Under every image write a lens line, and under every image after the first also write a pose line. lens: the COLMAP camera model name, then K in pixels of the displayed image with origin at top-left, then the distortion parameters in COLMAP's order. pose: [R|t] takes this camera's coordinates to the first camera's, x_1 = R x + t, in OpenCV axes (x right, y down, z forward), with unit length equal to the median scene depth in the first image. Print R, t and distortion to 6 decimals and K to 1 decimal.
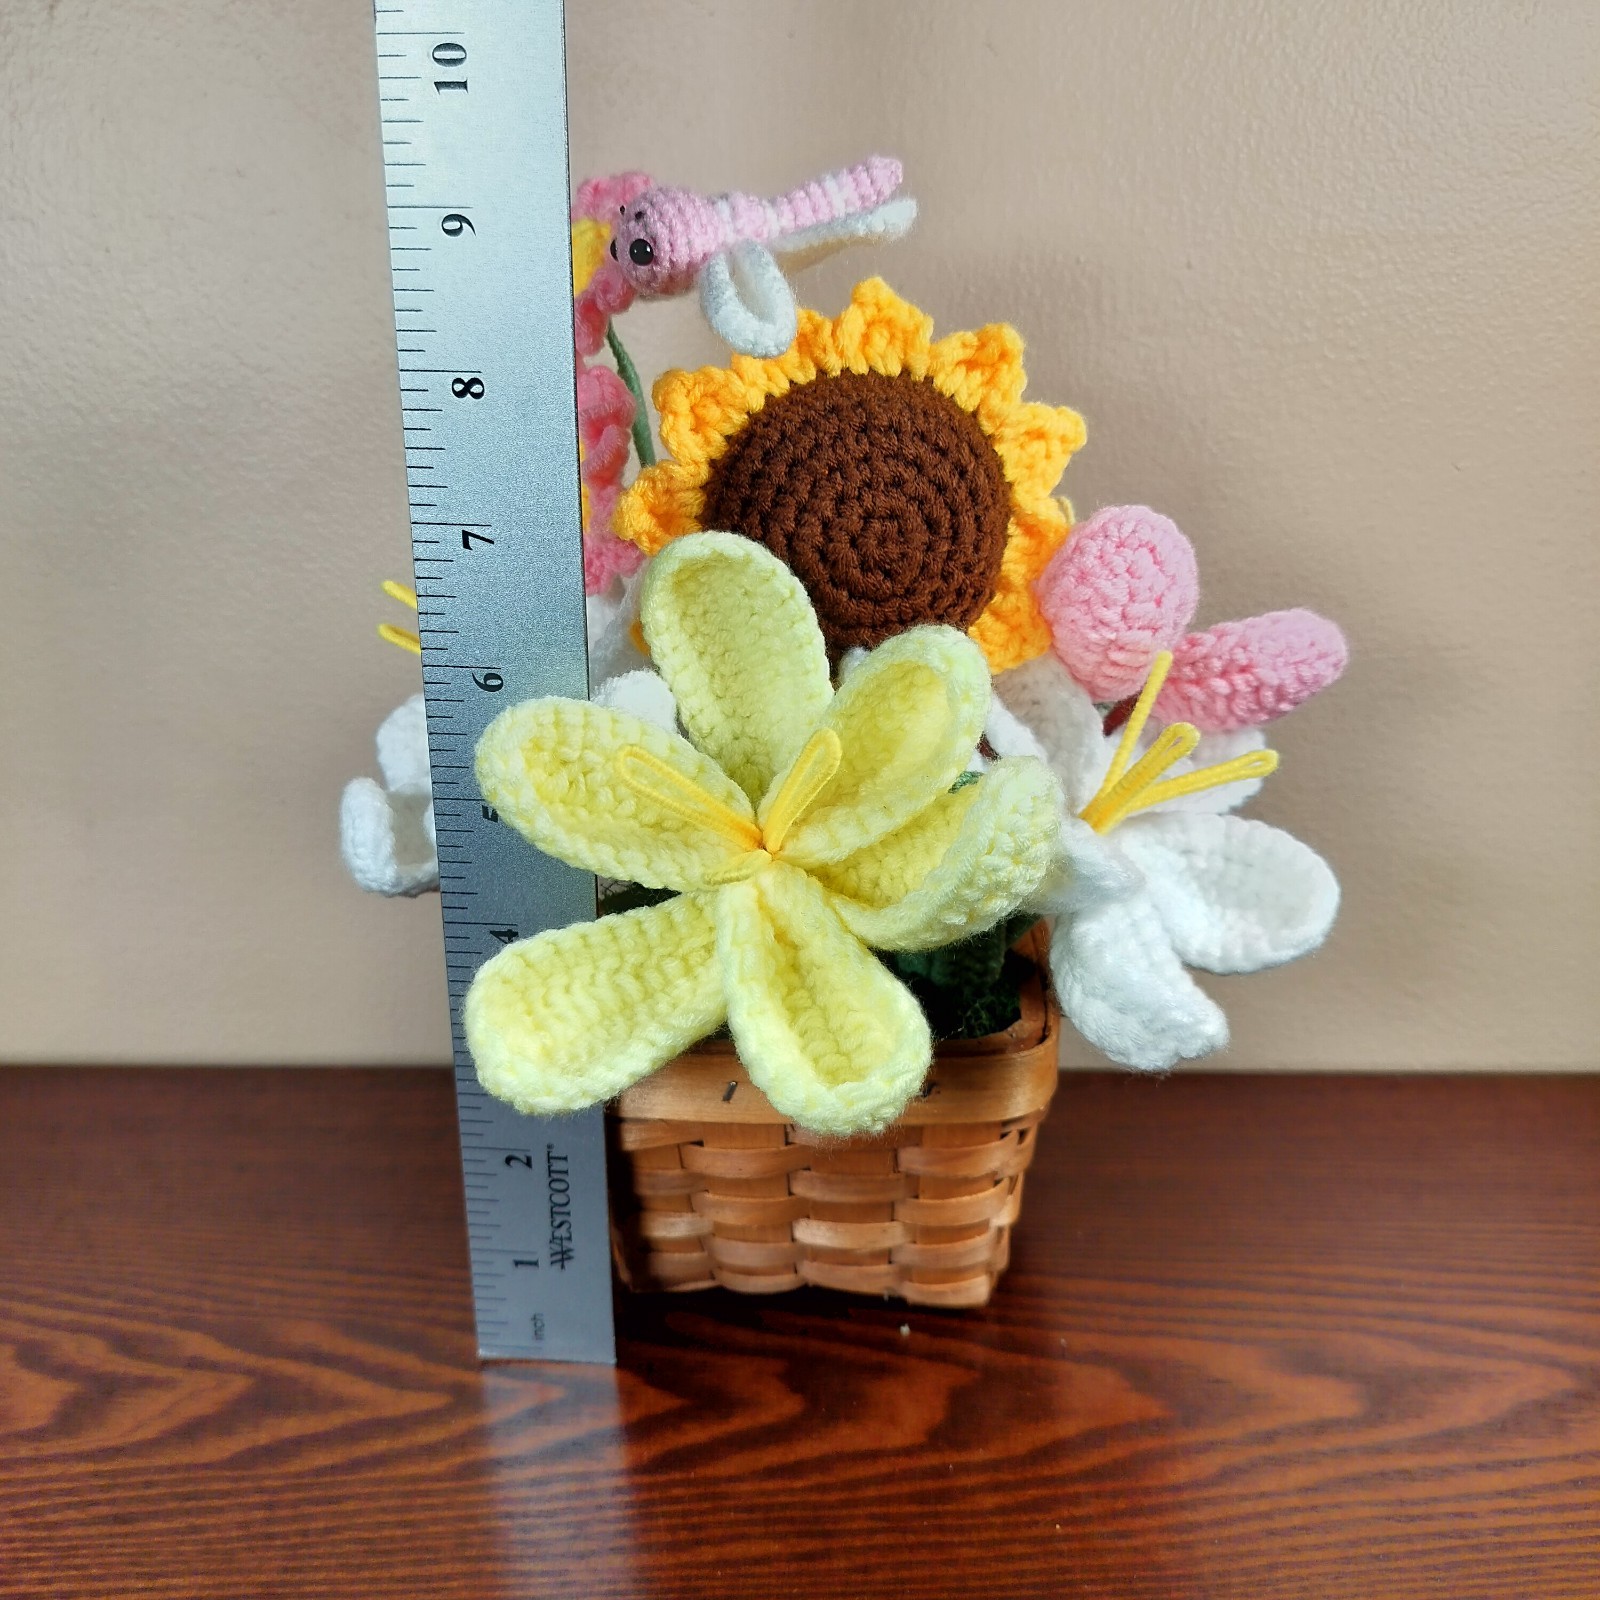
lens RADIAL K [[1627.2, 0, 789.4], [0, 1627.2, 768.0], [0, 0, 1]] dist [-0.029525, 0.000000]
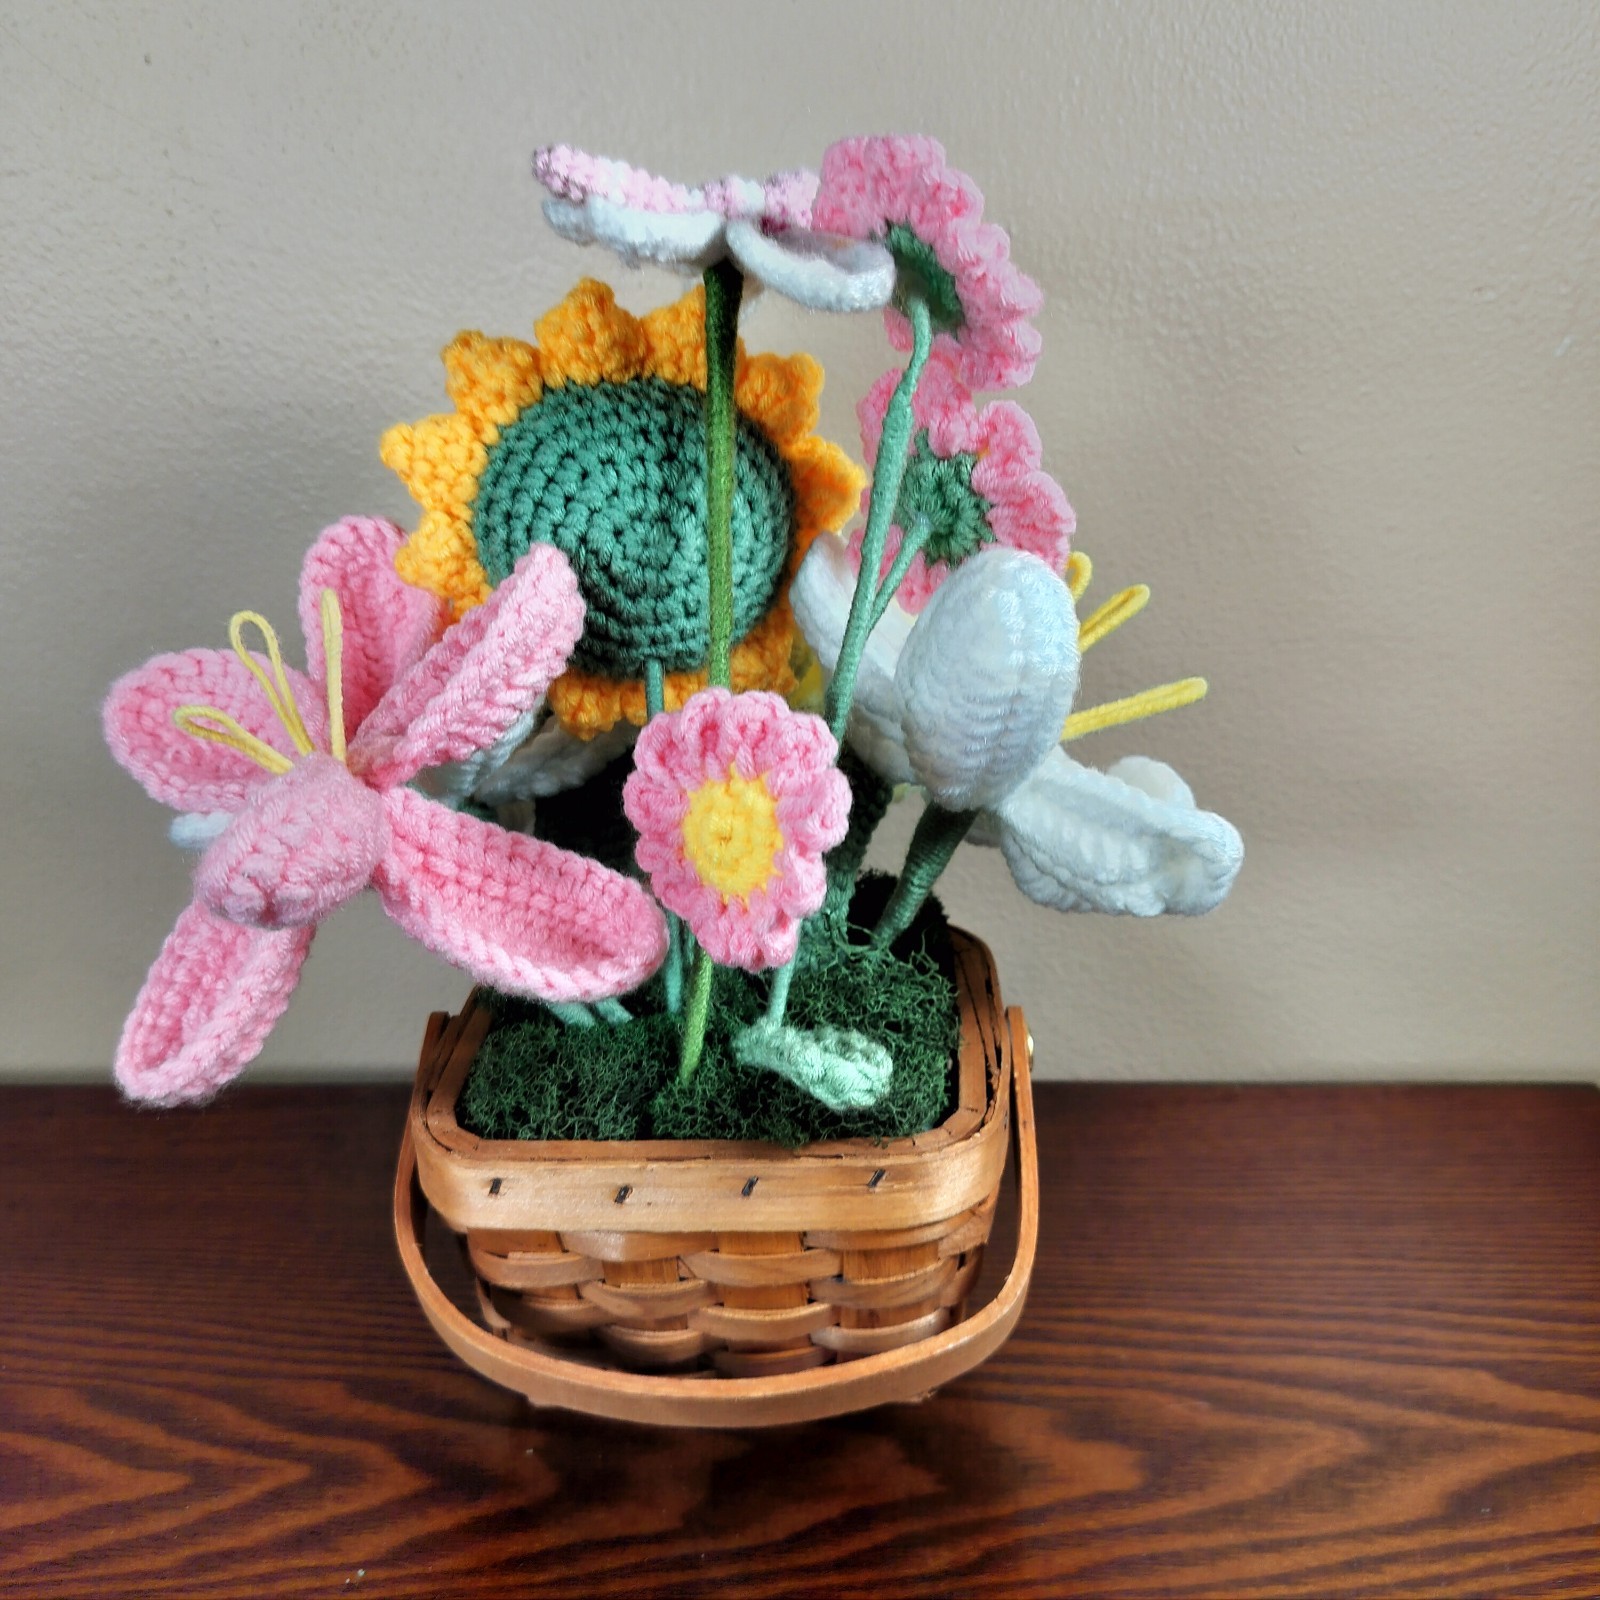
lens RADIAL K [[1627.2, 0, 825.3], [0, 1627.2, 768.2], [0, 0, 1]] dist [-0.029525, 0.000000]
pose [[0.999326, -0.009771, 0.035381, 0.142090], [0.007598, 0.998106, 0.061050, -0.084278], [-0.035910, -0.060740, 0.997507, 0.082896]]
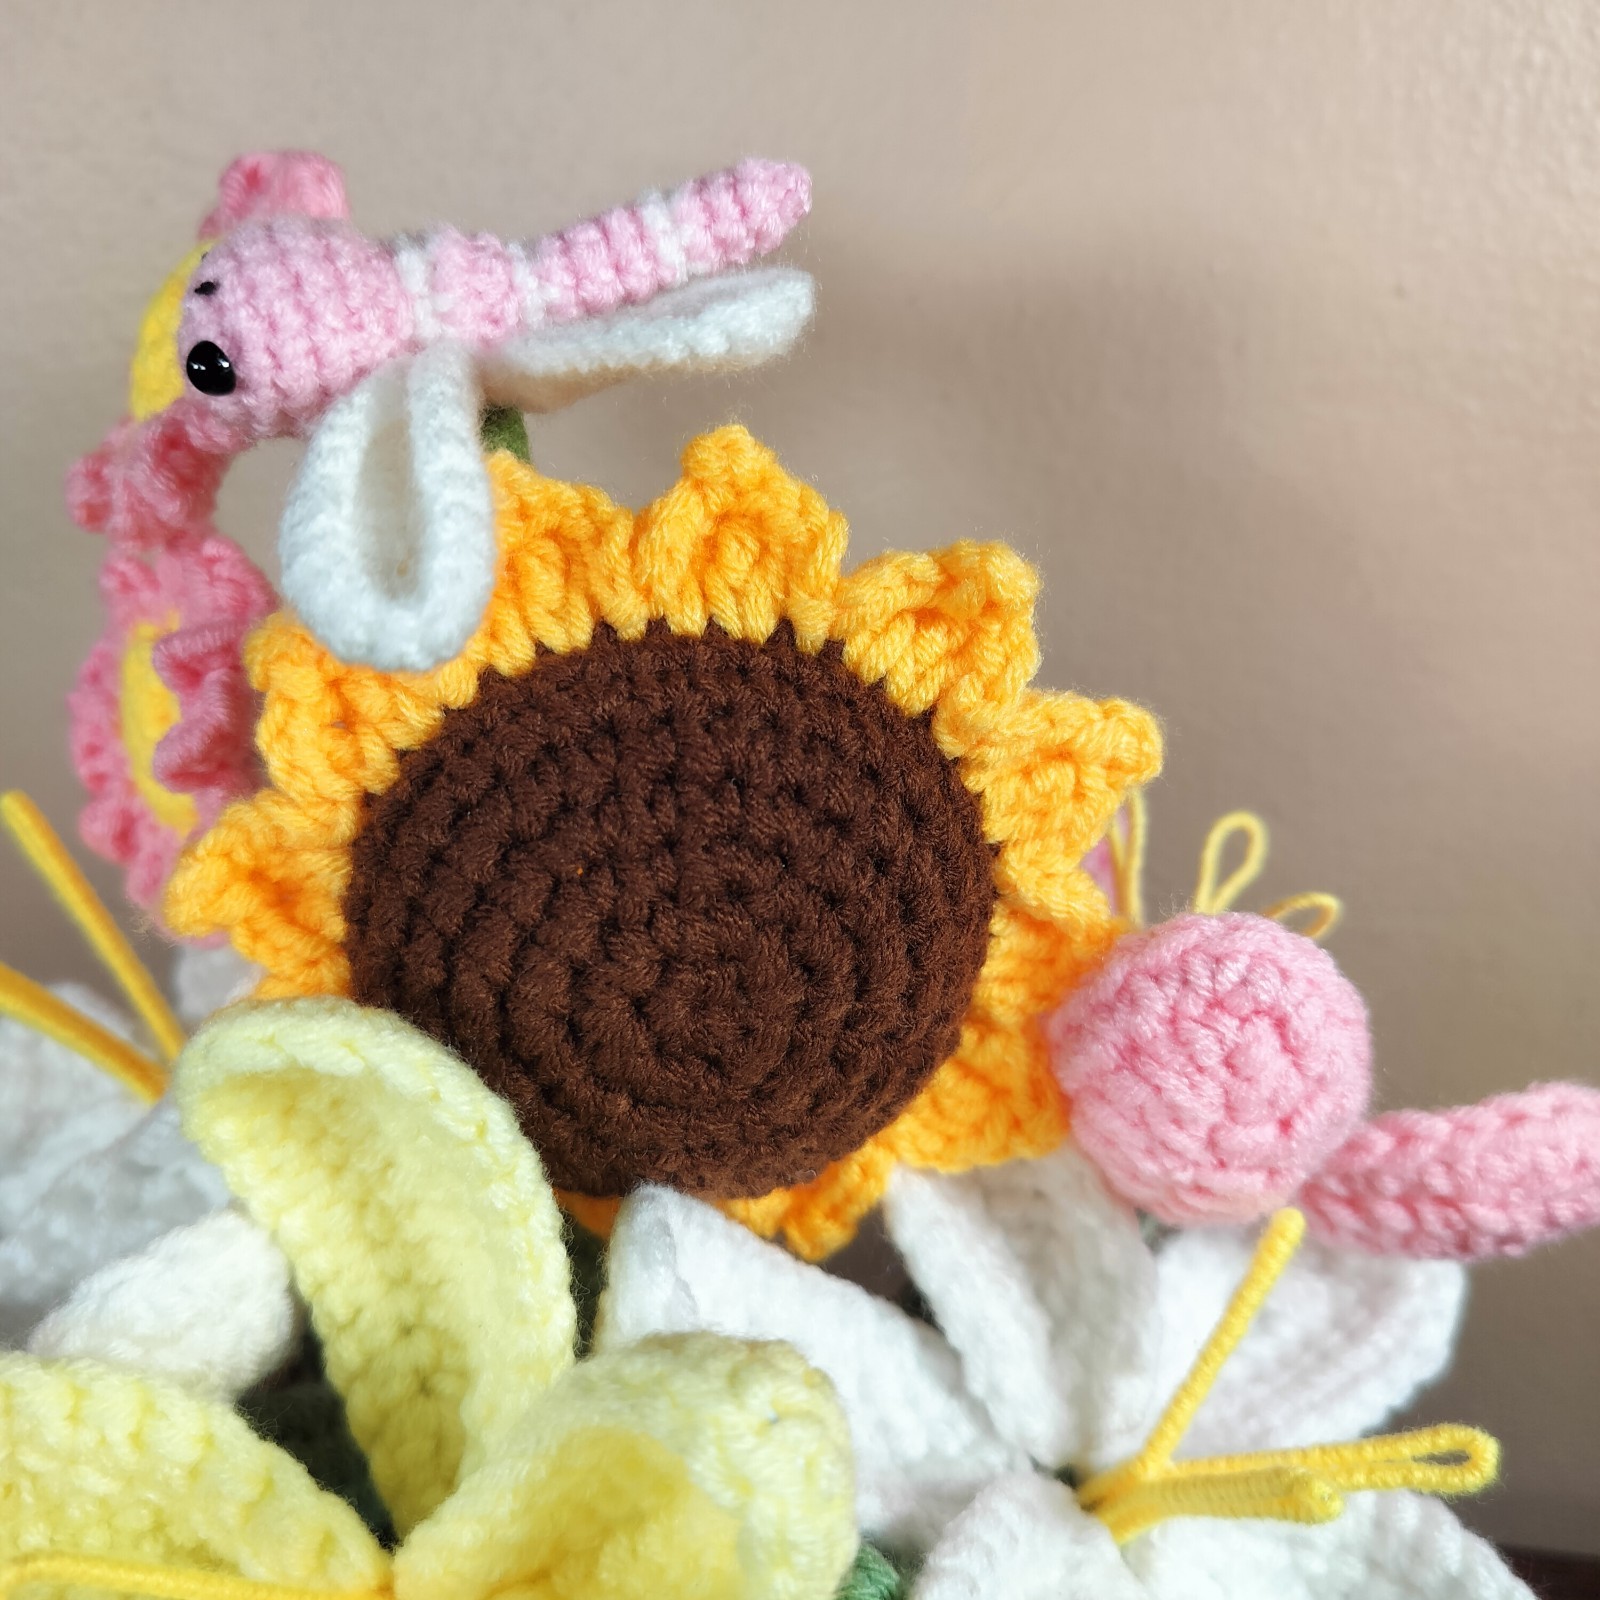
lens RADIAL K [[1627.2, 0, 823.1], [0, 1627.2, 696.7], [0, 0, 1]] dist [-0.029525, 0.000000]
pose [[0.995801, 0.067697, -0.061617, 0.111503], [-0.063359, 0.995545, 0.069825, -0.253995], [0.066069, -0.065628, 0.995654, 0.517533]]
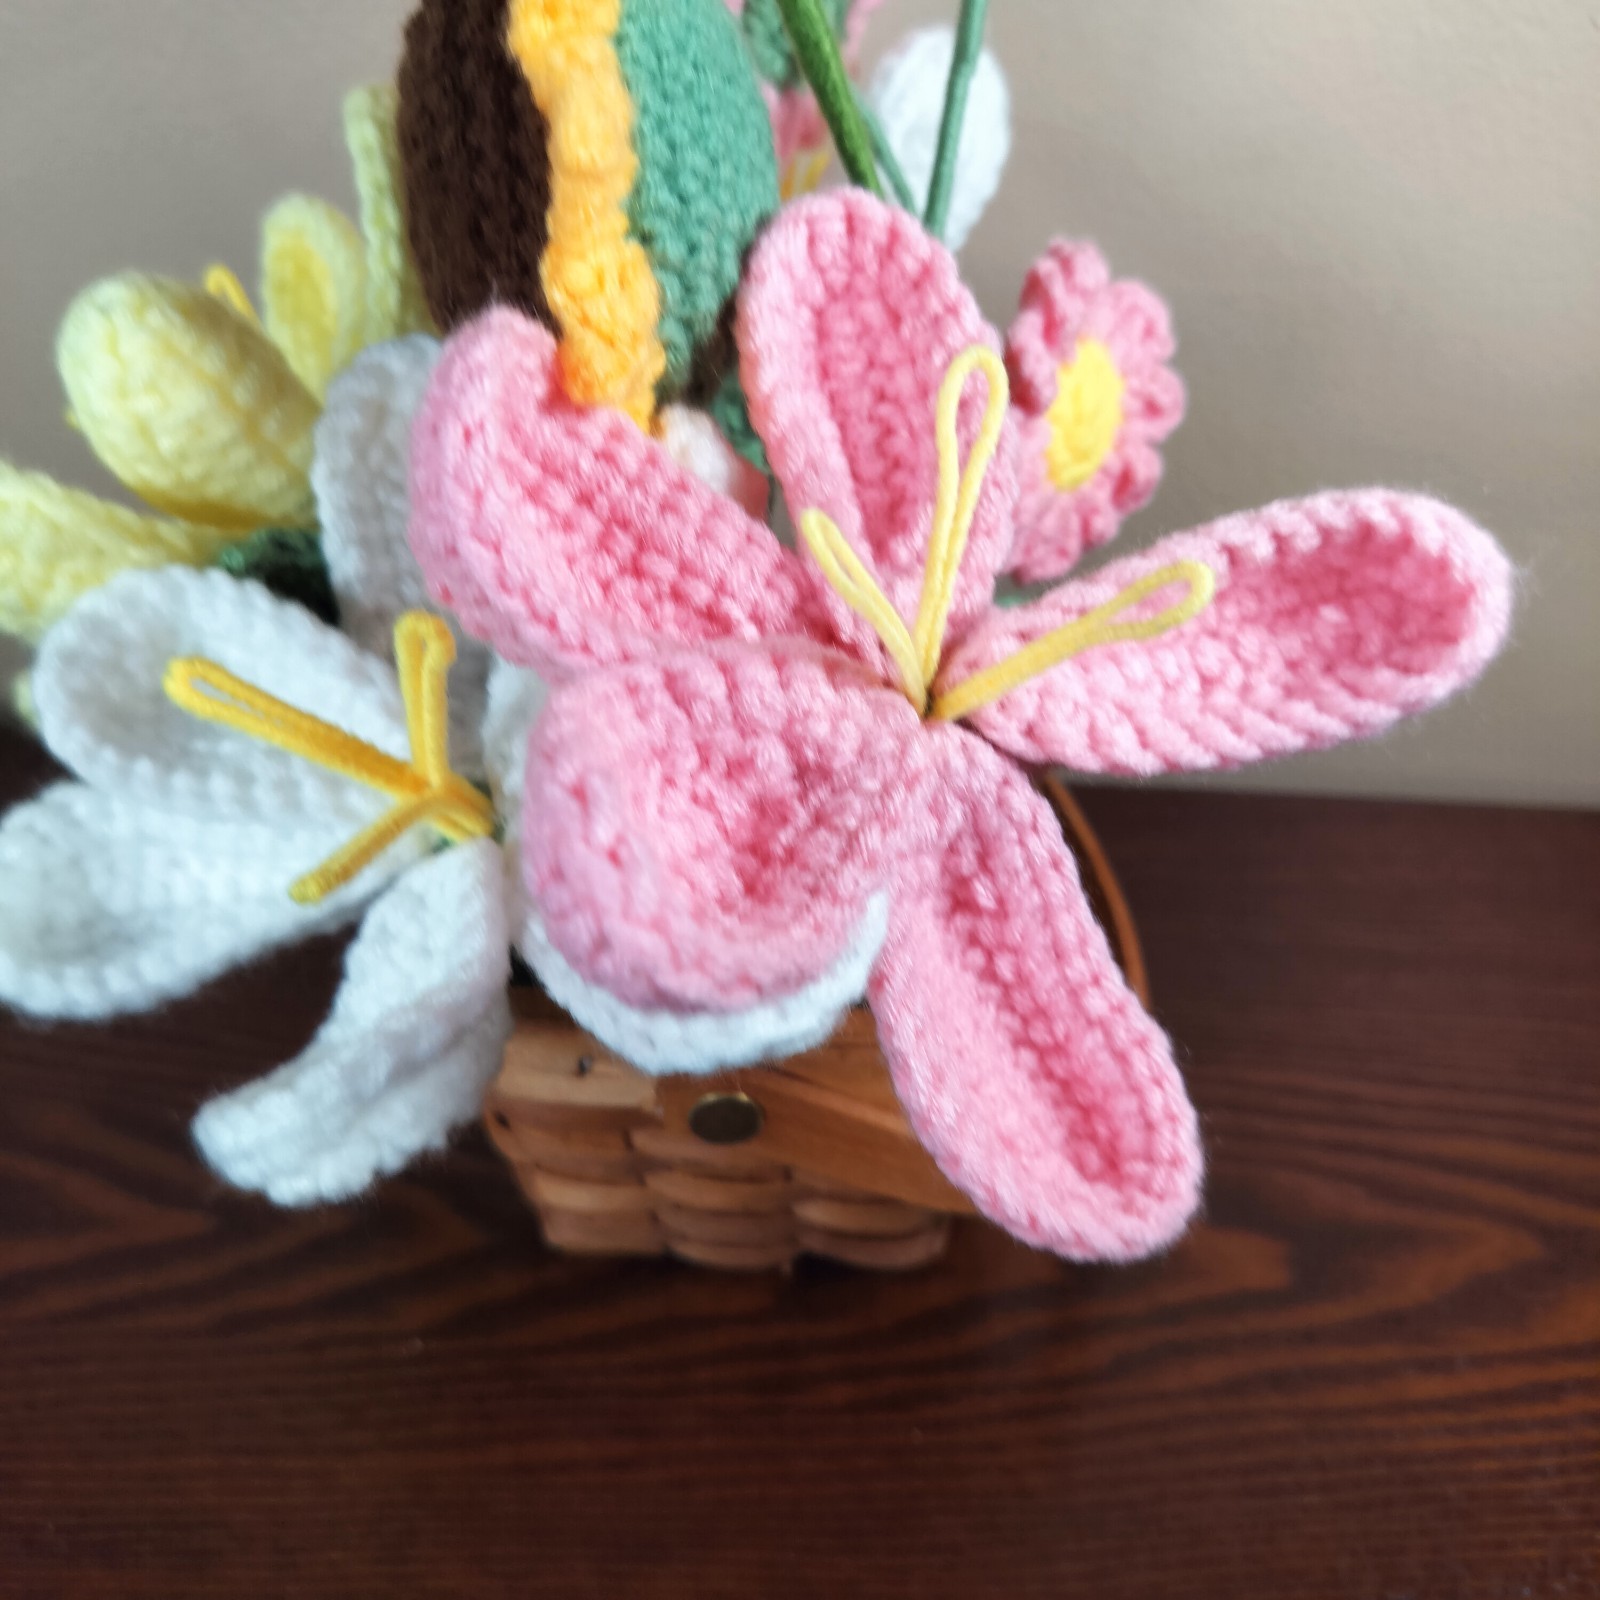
lens RADIAL K [[1627.2, 0, 832.4], [0, 1627.2, 815.7], [0, 0, 1]] dist [-0.029525, 0.000000]
pose [[0.998884, 0.027997, 0.038029, 0.076612], [-0.039469, 0.937111, 0.346792, -0.120766], [-0.025928, -0.347907, 0.937171, 0.300323]]
